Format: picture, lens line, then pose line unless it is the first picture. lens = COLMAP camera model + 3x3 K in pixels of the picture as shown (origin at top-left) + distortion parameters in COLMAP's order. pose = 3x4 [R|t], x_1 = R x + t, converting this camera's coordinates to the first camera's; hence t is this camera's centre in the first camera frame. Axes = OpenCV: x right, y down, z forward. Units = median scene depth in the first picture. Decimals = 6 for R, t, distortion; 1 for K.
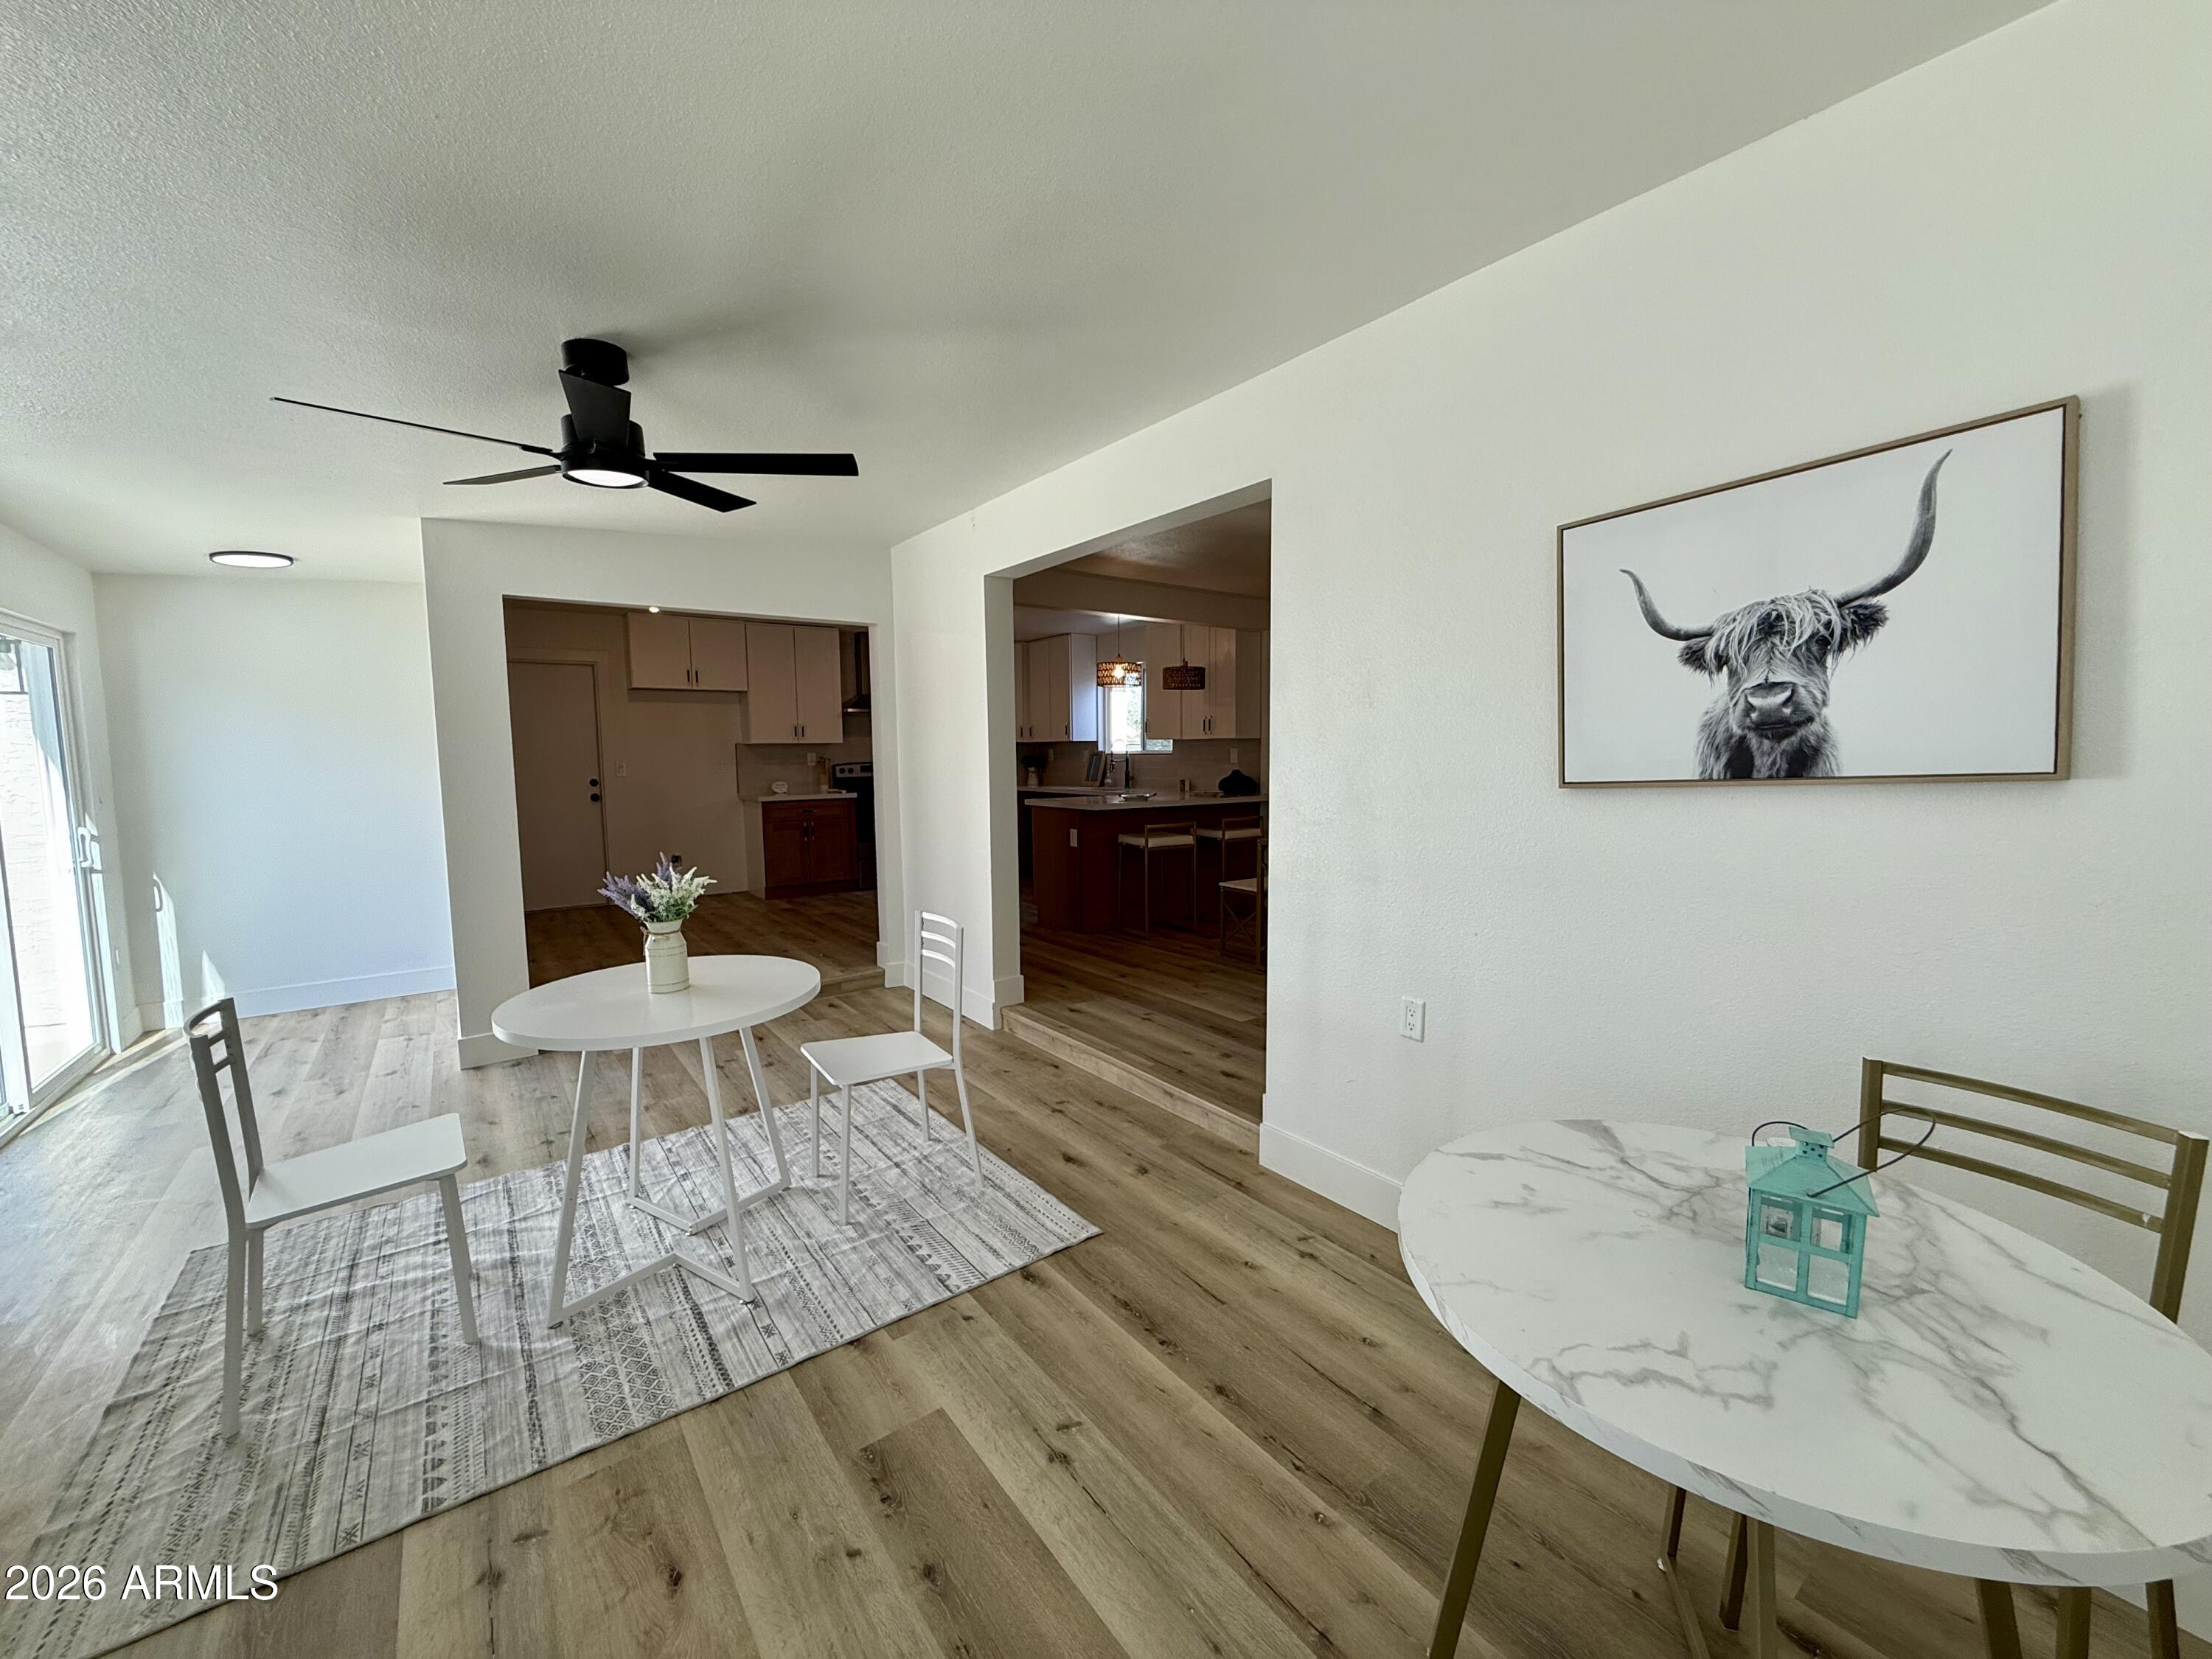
lens RADIAL K [[880.1, 0, 1101.0], [0, 880.1, 843.2], [0, 0, 1]] dist [-0.000818, 0.000237]
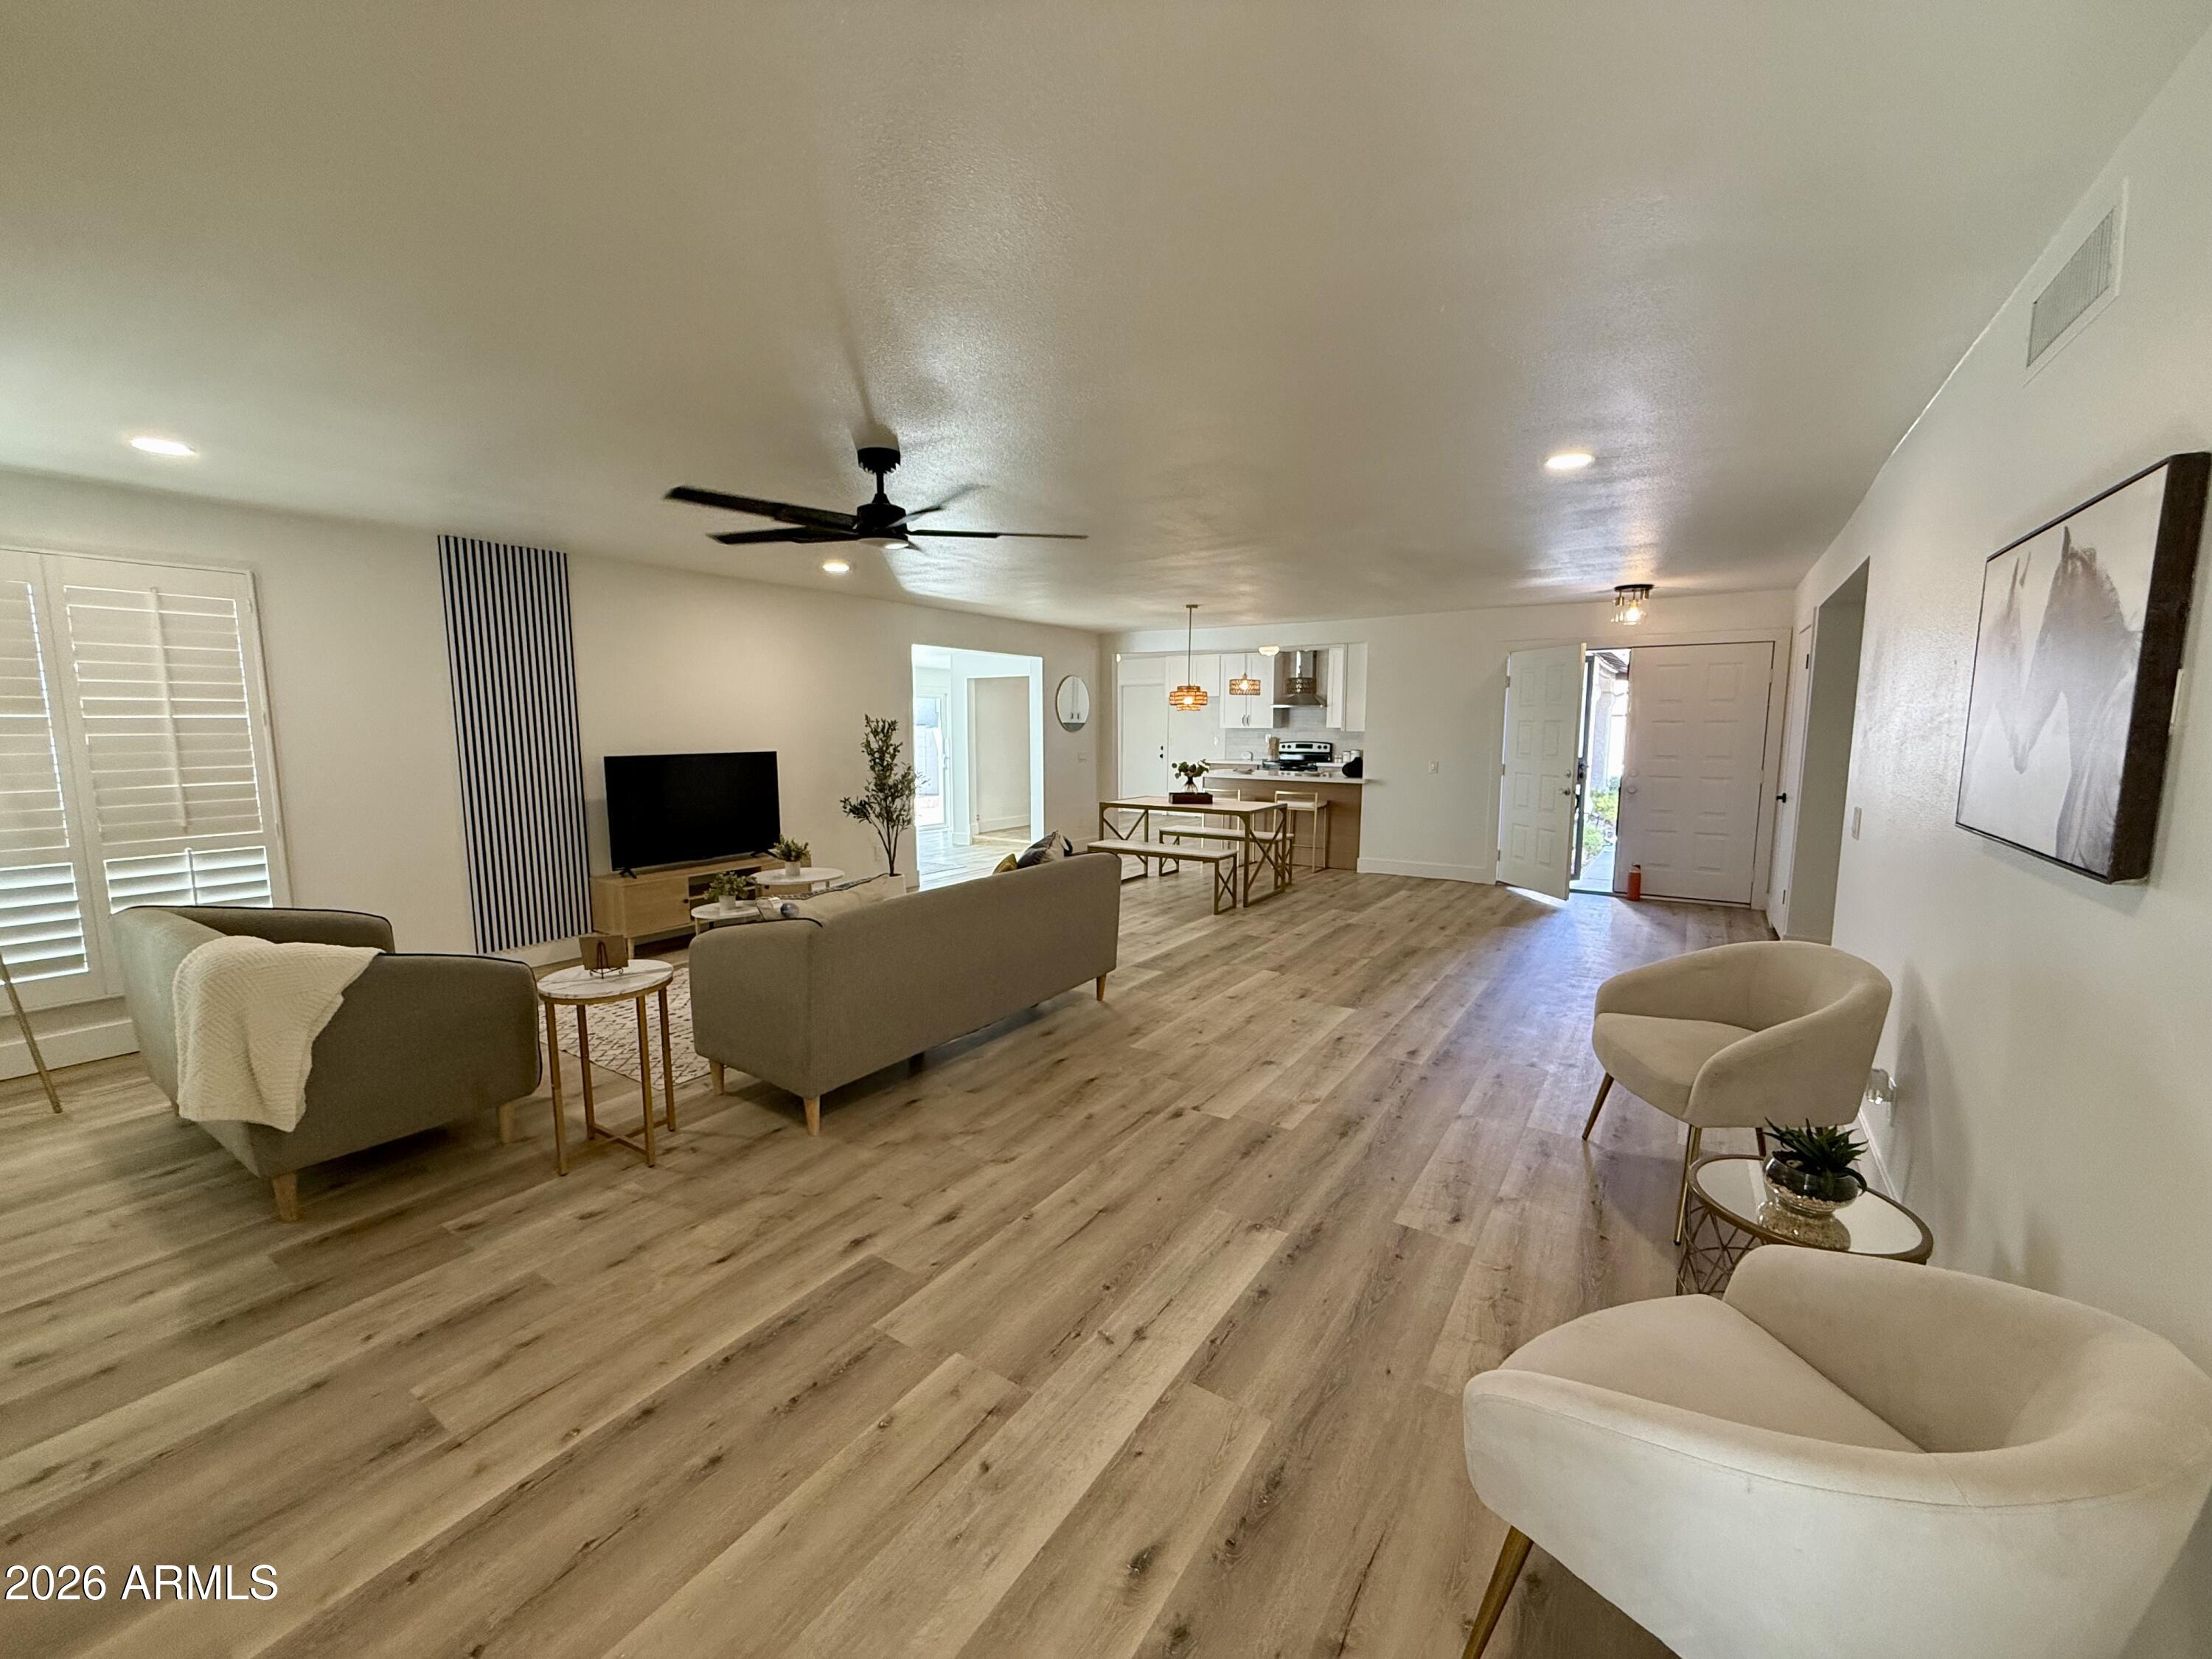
lens RADIAL K [[880.1, 0, 1100.7], [0, 880.1, 834.9], [0, 0, 1]] dist [-0.000818, 0.000237]
pose [[0.339807, 0.129540, -0.931531, 2.480726], [-0.103575, 0.989599, 0.099832, -0.127190], [0.934775, 0.062560, 0.349690, 0.510647]]
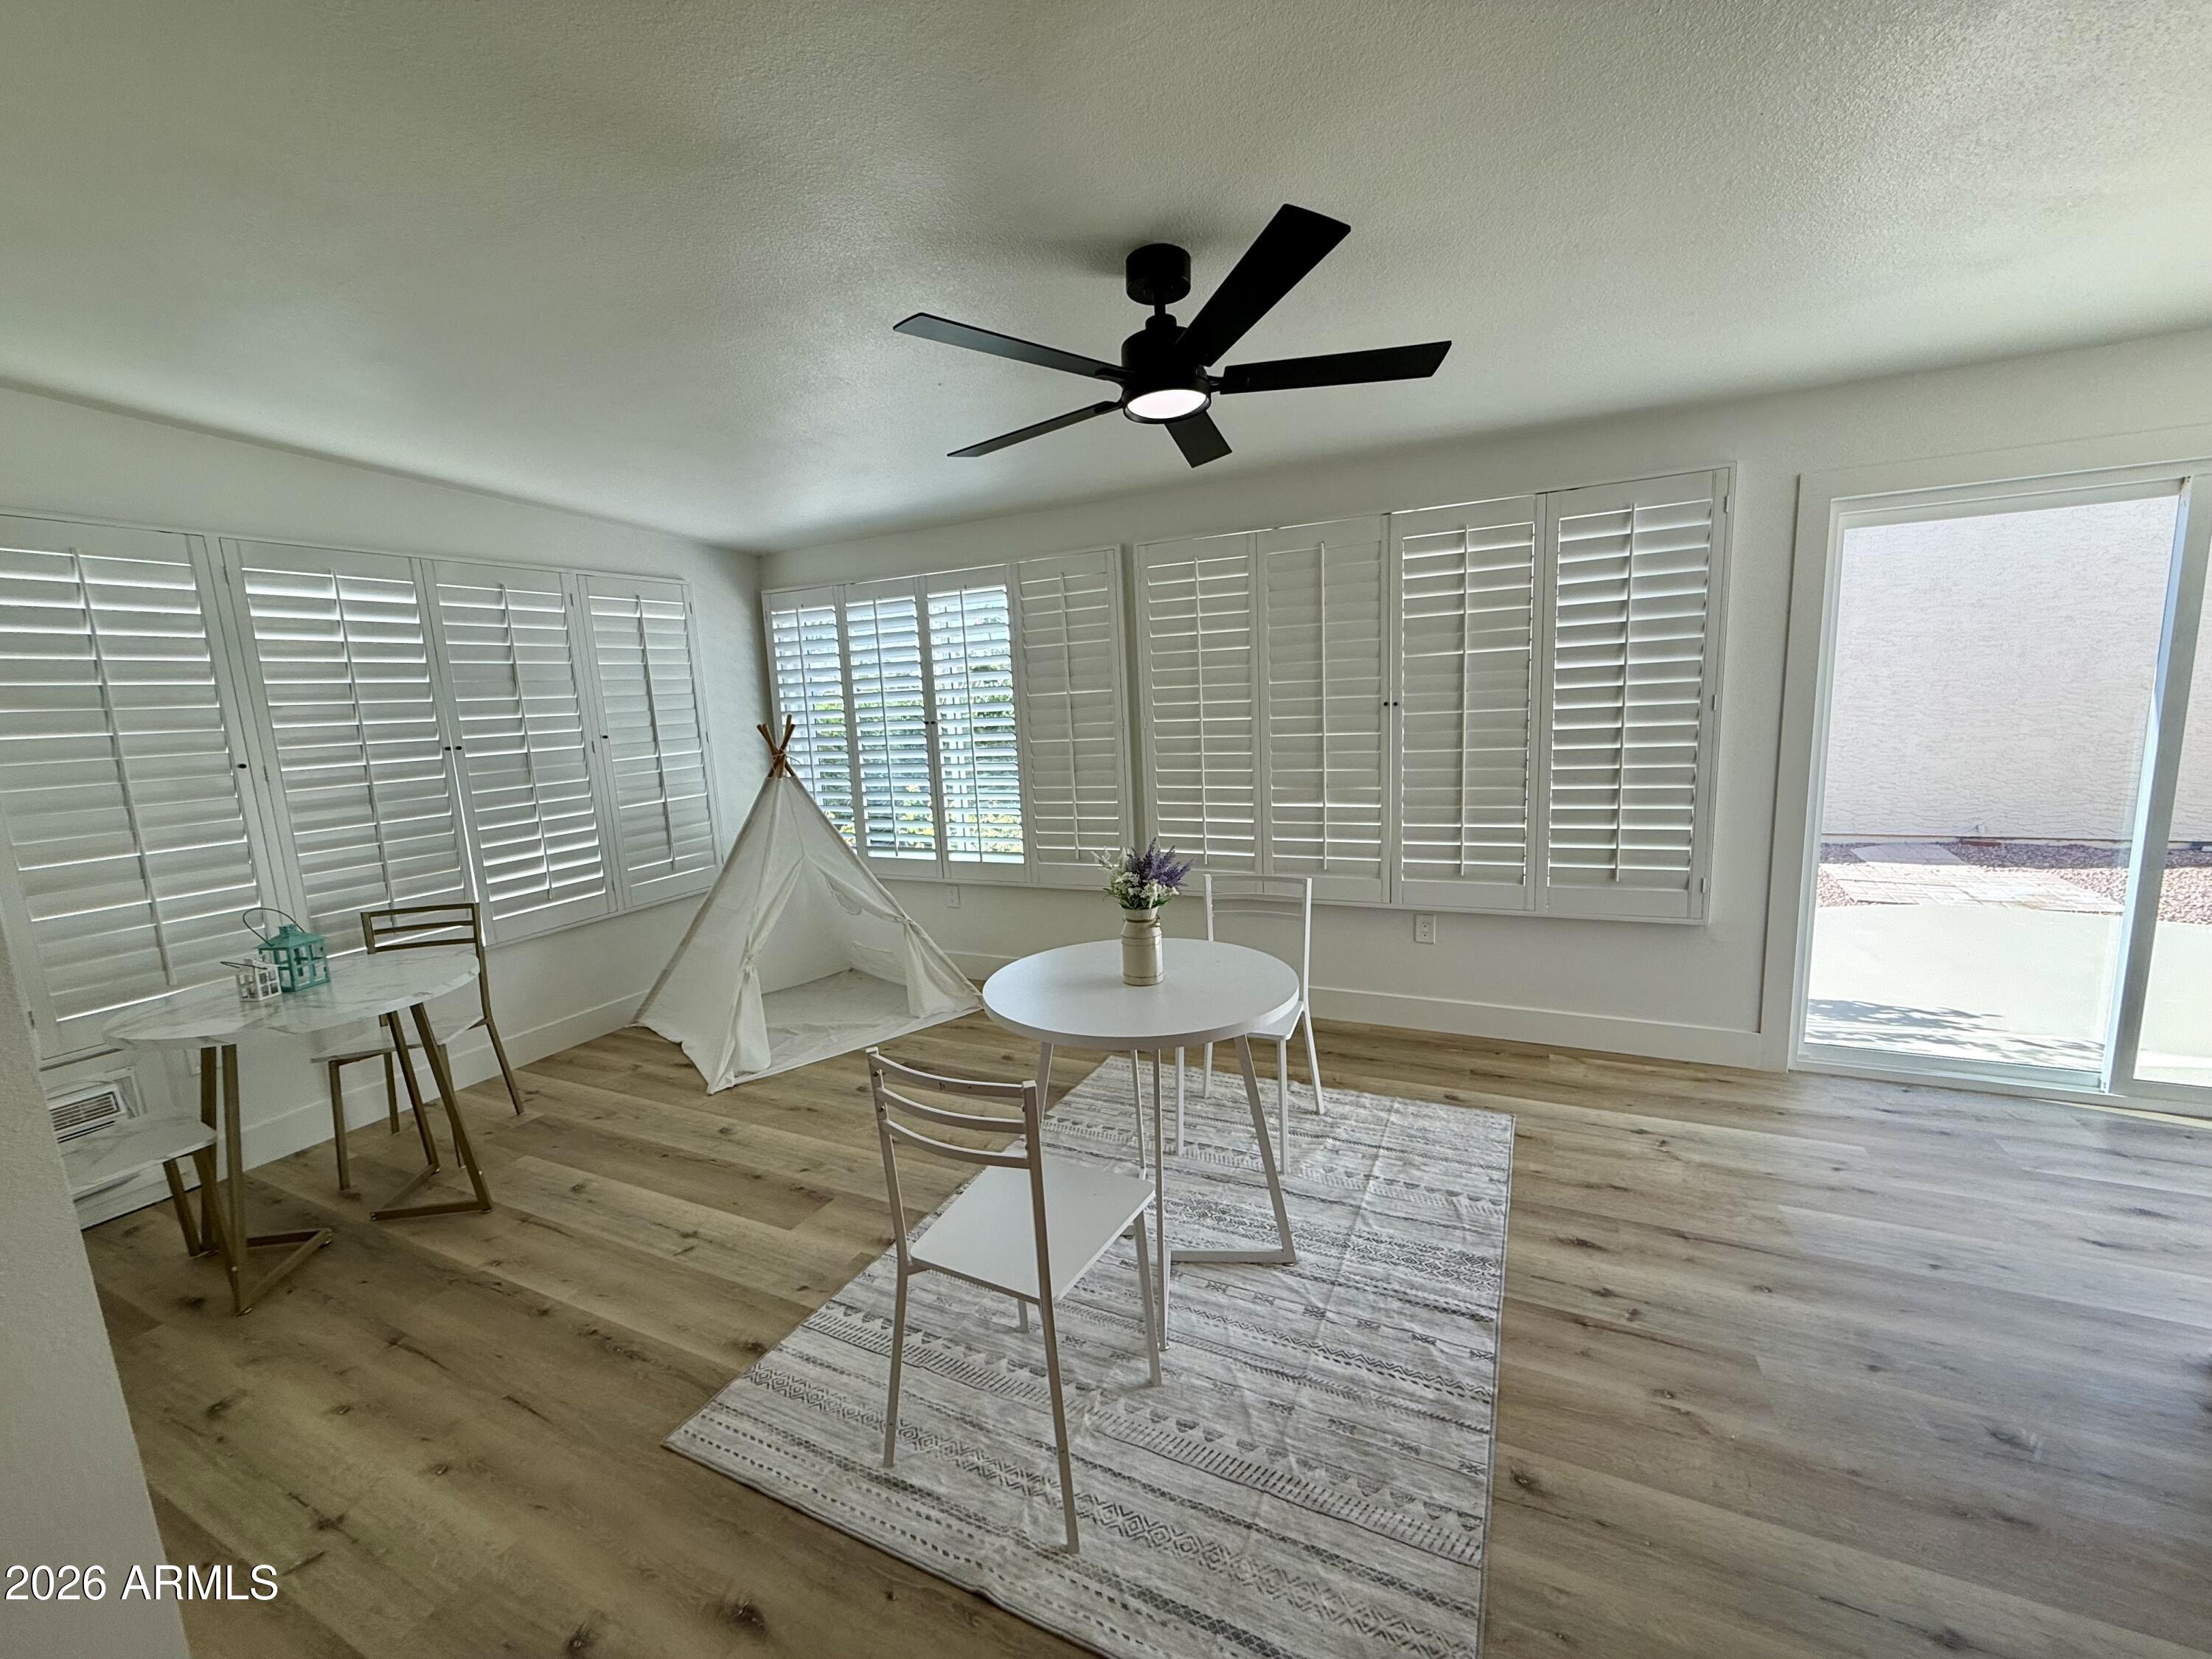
lens RADIAL K [[880.1, 0, 1102.1], [0, 880.1, 840.2], [0, 0, 1]] dist [-0.000818, 0.000237]
pose [[-0.882446, 0.129391, -0.452268, -0.038931], [0.010307, 0.966515, 0.256404, -0.152280], [0.470300, 0.221602, -0.854231, 1.233528]]
